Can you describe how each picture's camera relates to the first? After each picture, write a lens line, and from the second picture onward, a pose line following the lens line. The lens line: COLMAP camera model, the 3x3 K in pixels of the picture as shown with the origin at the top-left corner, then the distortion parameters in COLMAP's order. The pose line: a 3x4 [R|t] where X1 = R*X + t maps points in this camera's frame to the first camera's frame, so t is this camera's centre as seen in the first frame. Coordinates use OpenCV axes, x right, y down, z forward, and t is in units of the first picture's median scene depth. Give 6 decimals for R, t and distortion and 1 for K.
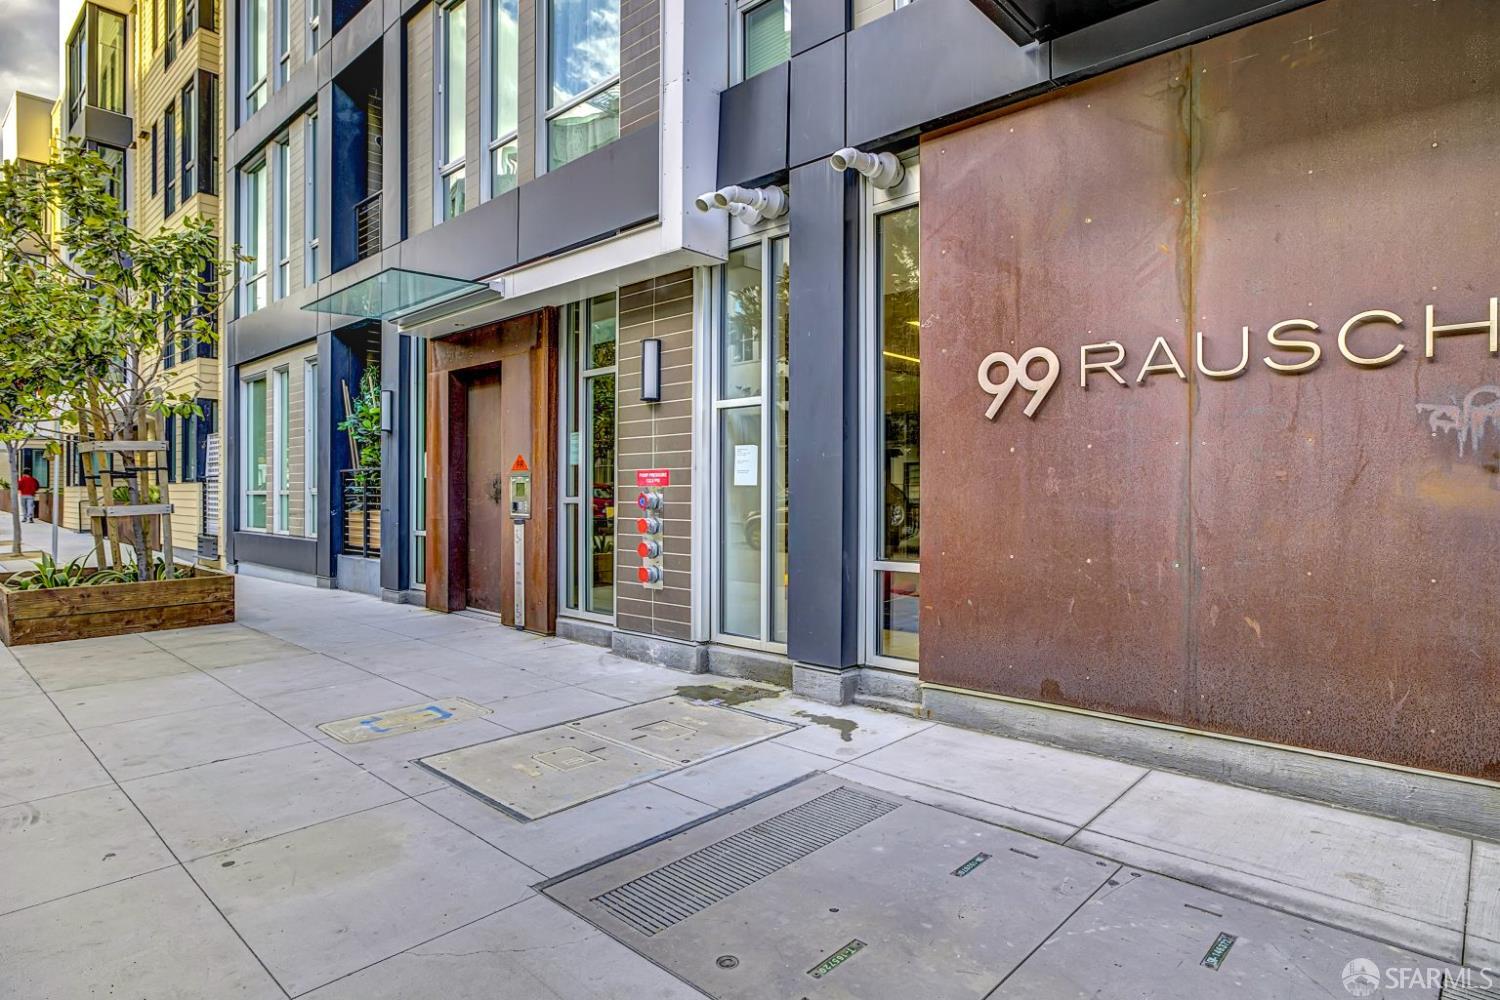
lens RADIAL K [[823.0, 0, 750.0], [0, 823.0, 500.0], [0, 0, 1]] dist [-0.017334, 0.000852]
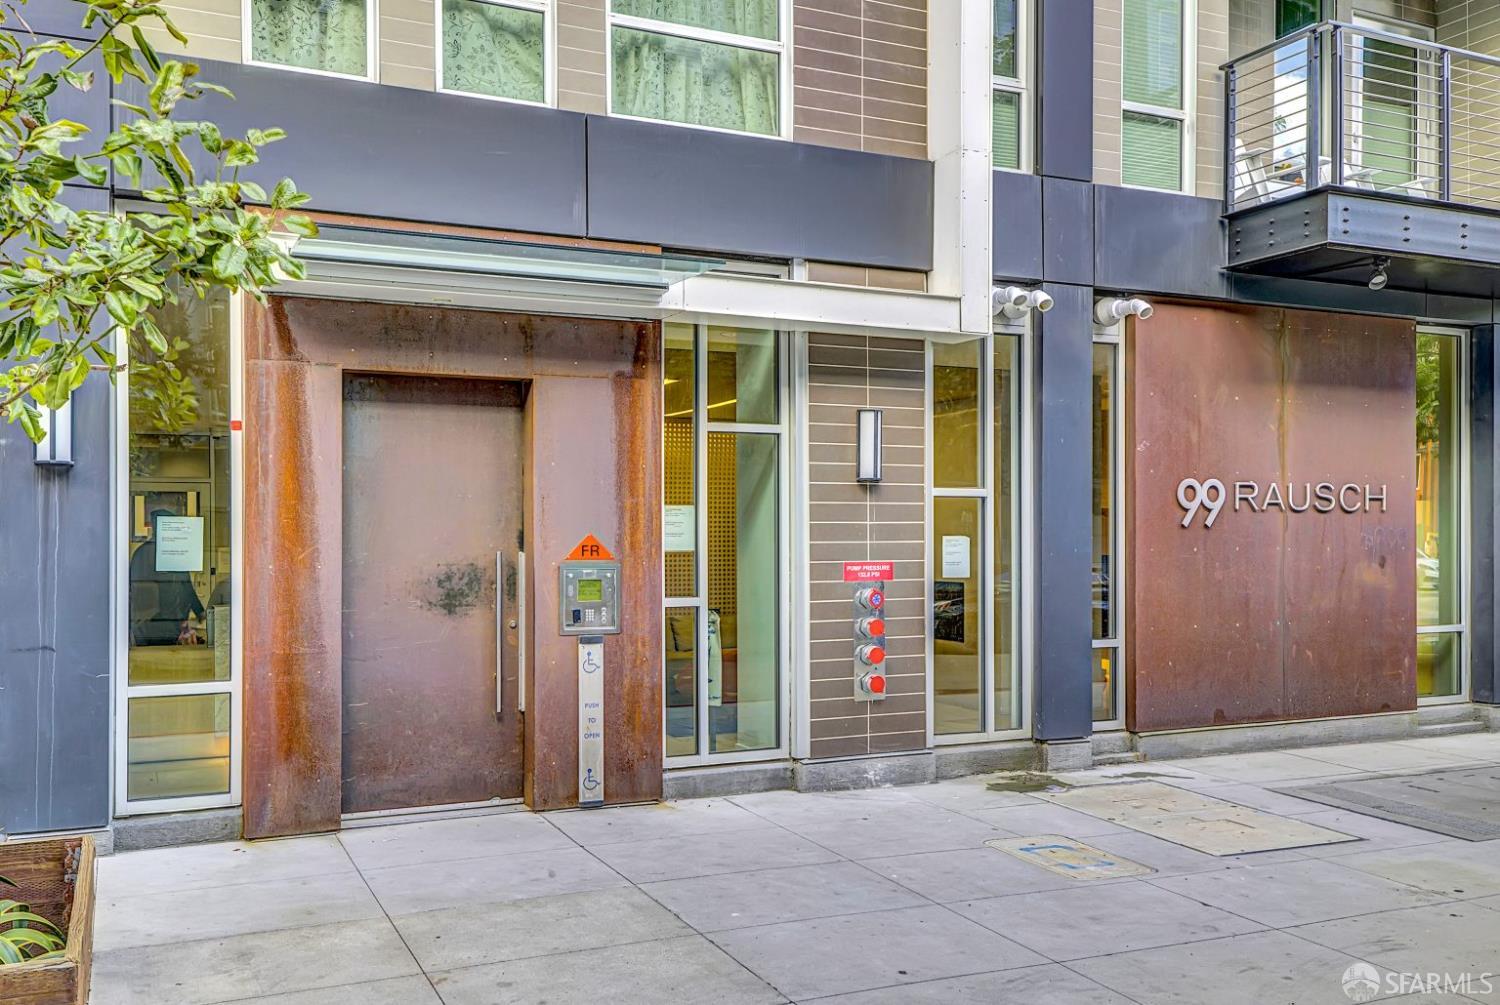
lens RADIAL K [[1437.0, 0, 750.0], [0, 1437.0, 502.5], [0, 0, 1]] dist [0.044816, 0.007666]
pose [[0.363132, 0.005484, 0.931722, -2.248398], [0.004522, 0.999961, -0.007648, -0.126263], [-0.931727, 0.006991, 0.363092, 0.820739]]
